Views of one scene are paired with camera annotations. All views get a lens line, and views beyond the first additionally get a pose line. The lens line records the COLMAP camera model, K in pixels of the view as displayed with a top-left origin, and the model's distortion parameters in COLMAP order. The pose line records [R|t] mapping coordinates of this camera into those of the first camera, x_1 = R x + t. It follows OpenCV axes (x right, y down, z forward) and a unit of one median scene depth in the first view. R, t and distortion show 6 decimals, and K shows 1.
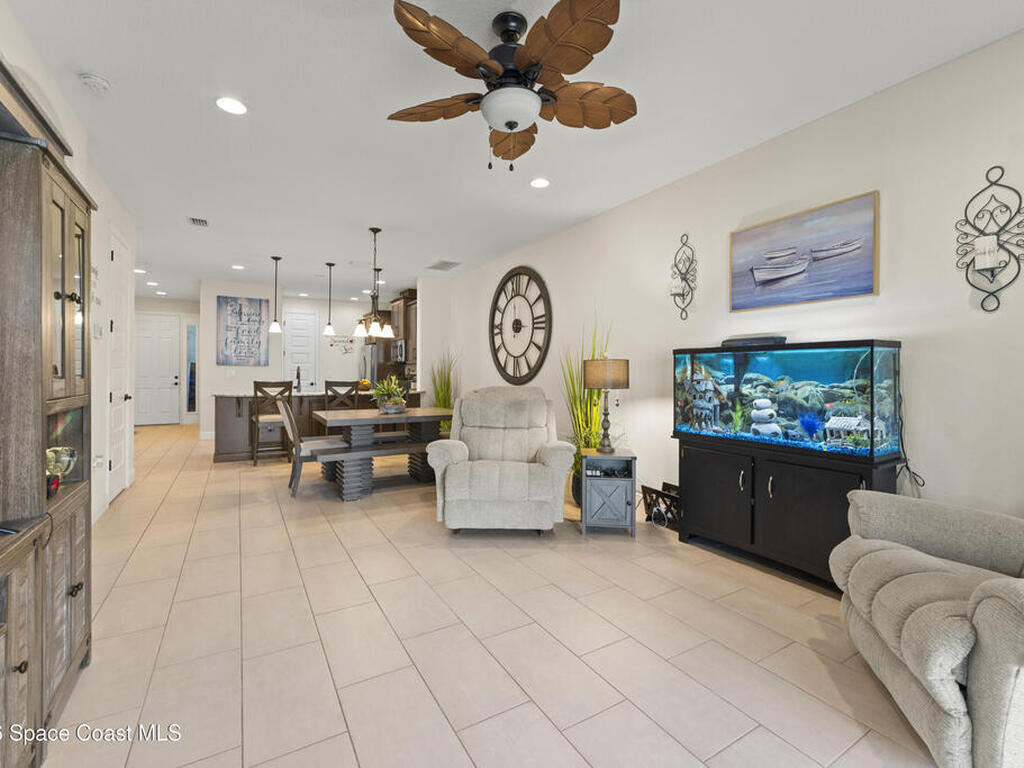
lens RADIAL K [[459.6, 0, 506.1], [0, 459.6, 372.8], [0, 0, 1]] dist [-0.003362, 0.000715]
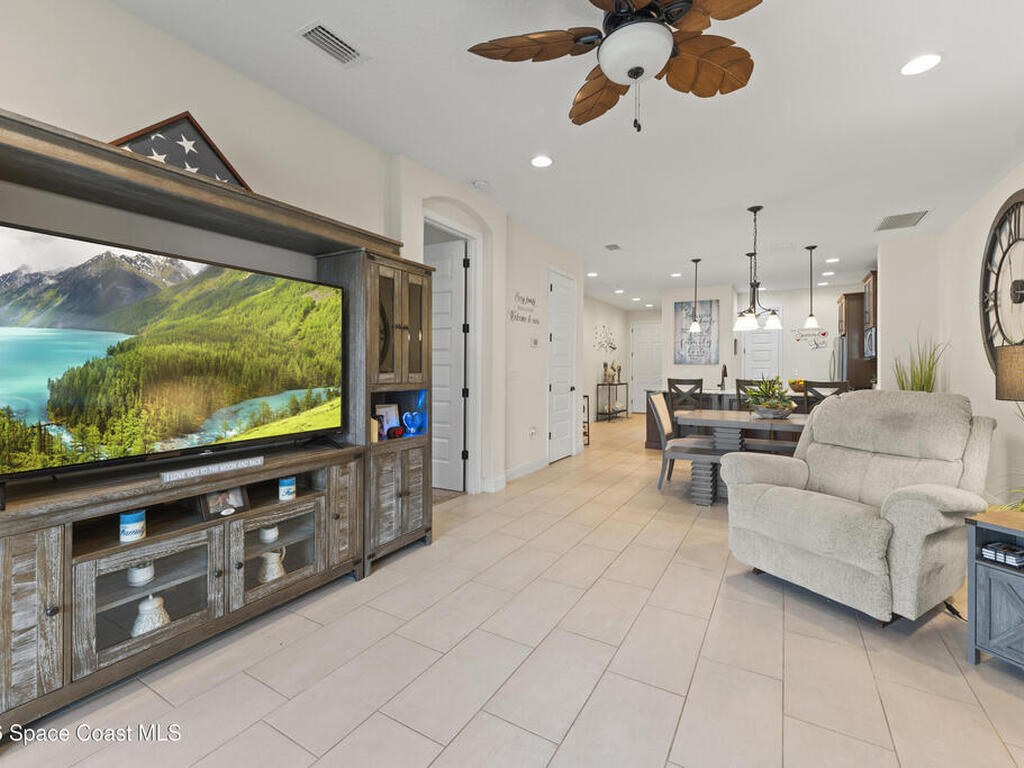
lens RADIAL K [[459.6, 0, 511.9], [0, 459.6, 367.2], [0, 0, 1]] dist [-0.003362, 0.000715]
pose [[0.487289, -0.006351, -0.873218, 0.224762], [-0.001152, 0.999968, -0.007916, 0.000837], [0.873240, 0.004863, 0.487266, 0.143749]]
